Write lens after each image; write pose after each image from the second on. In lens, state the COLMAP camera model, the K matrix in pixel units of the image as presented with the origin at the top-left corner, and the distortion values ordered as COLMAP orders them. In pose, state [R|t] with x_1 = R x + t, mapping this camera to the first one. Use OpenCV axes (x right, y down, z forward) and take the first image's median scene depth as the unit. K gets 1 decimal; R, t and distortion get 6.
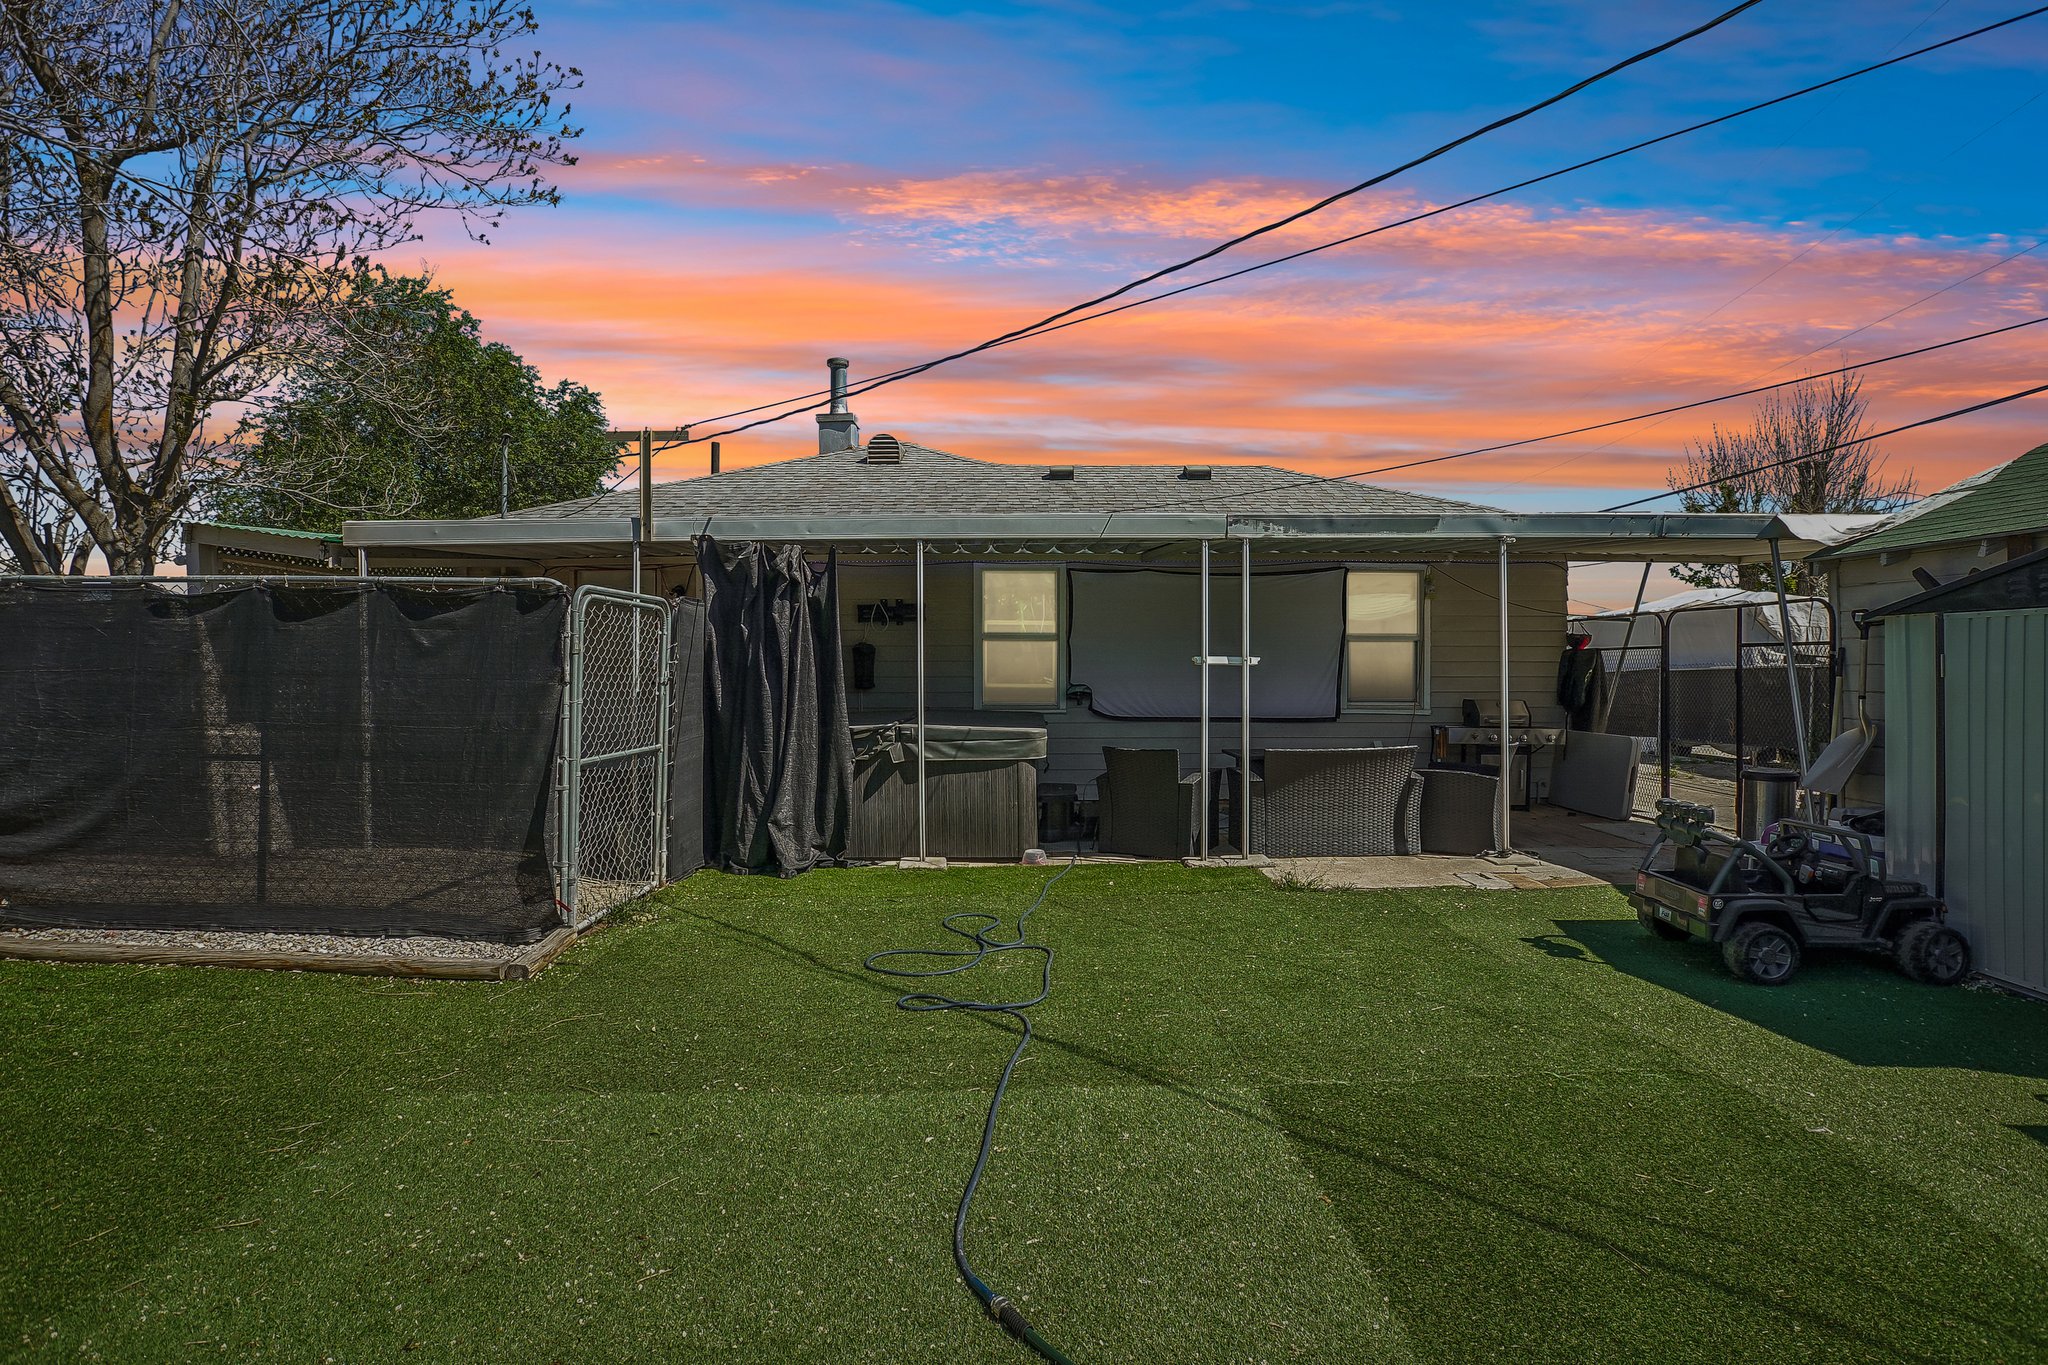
lens RADIAL K [[991.3, 0, 1023.4], [0, 991.3, 670.2], [0, 0, 1]] dist [-0.021945, 0.000969]
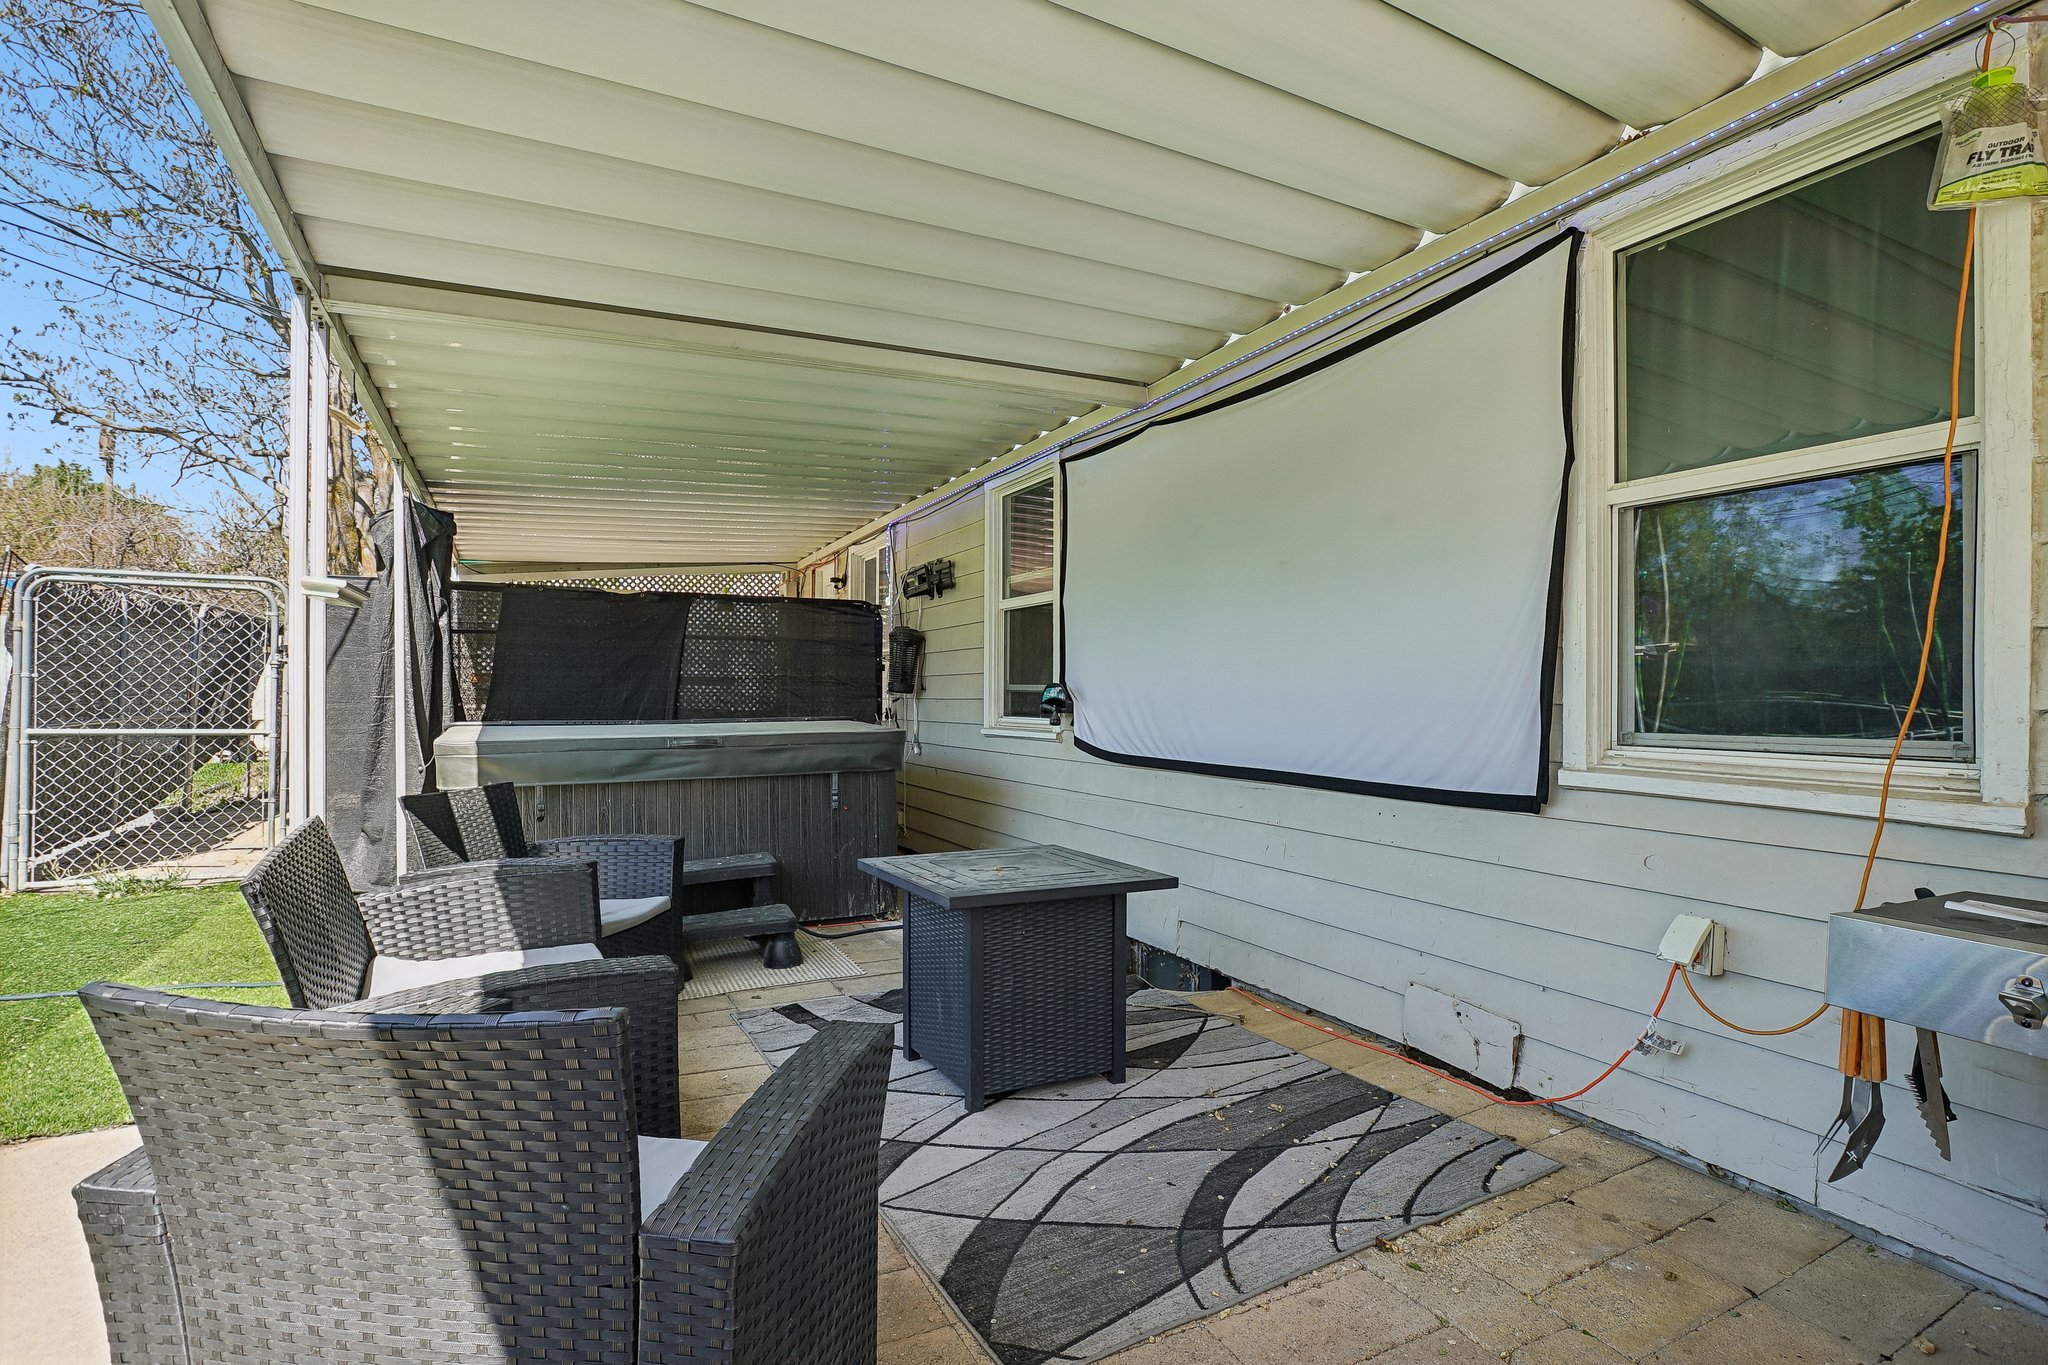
lens RADIAL K [[991.3, 0, 1018.0], [0, 991.3, 689.0], [0, 0, 1]] dist [-0.021945, 0.000969]
pose [[0.448356, -0.004829, -0.893842, 0.659170], [-0.013989, 0.999825, -0.012419, 0.031176], [0.893745, 0.018072, 0.448210, 1.014633]]
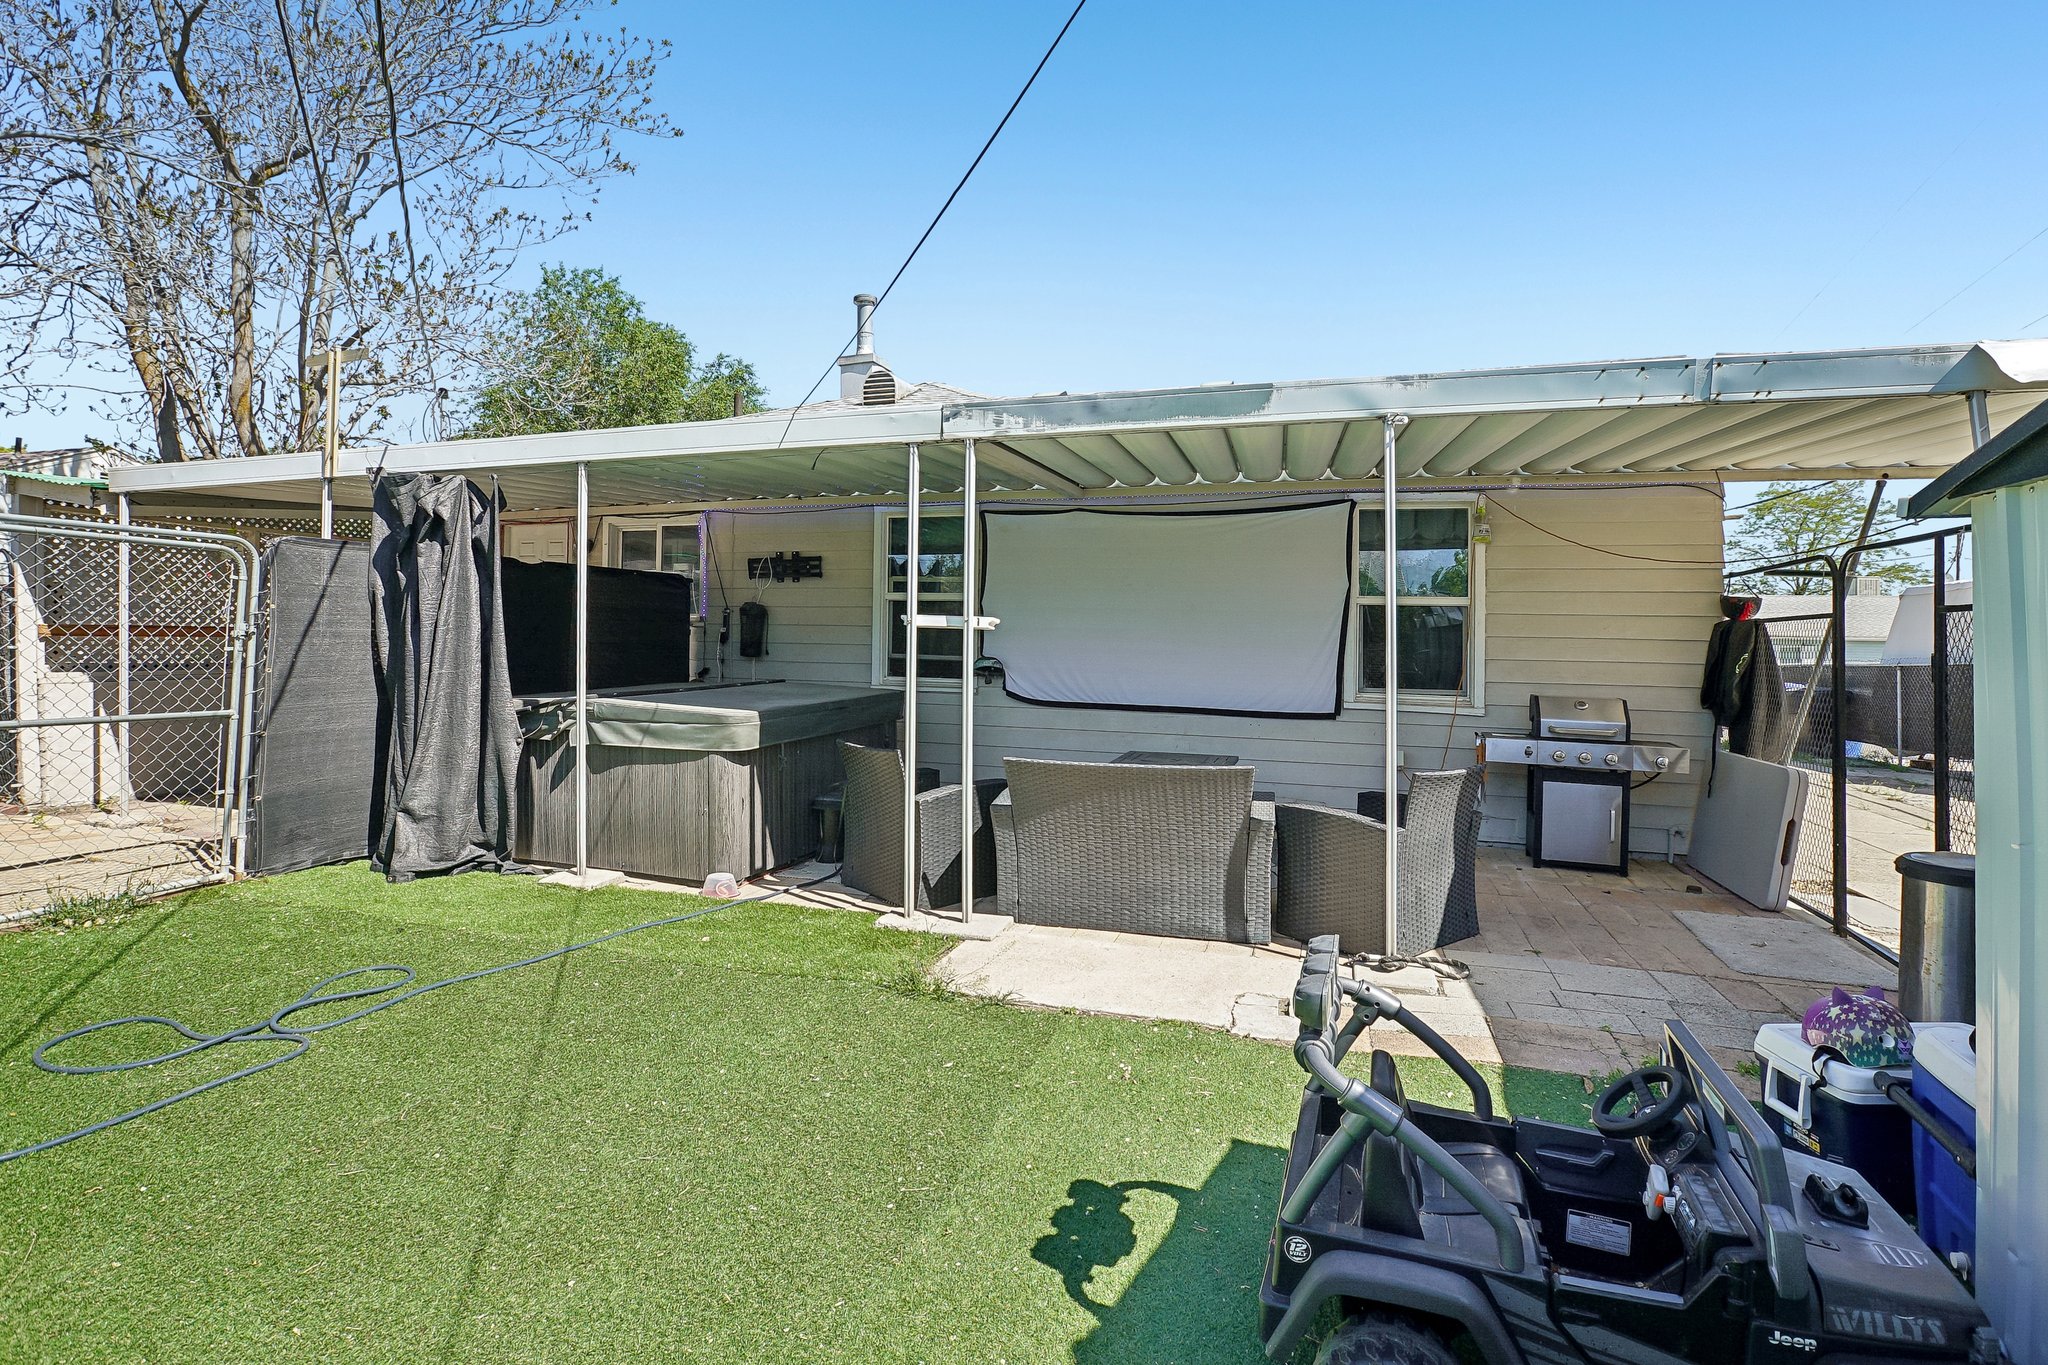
lens RADIAL K [[977.6, 0, 1039.7], [0, 977.6, 632.2], [0, 0, 1]] dist [-0.034836, -0.000063]
pose [[0.944306, 0.016979, -0.328630, 0.462642], [-0.021984, 0.999692, -0.011521, 0.003192], [0.328333, 0.018103, 0.944389, 0.381168]]
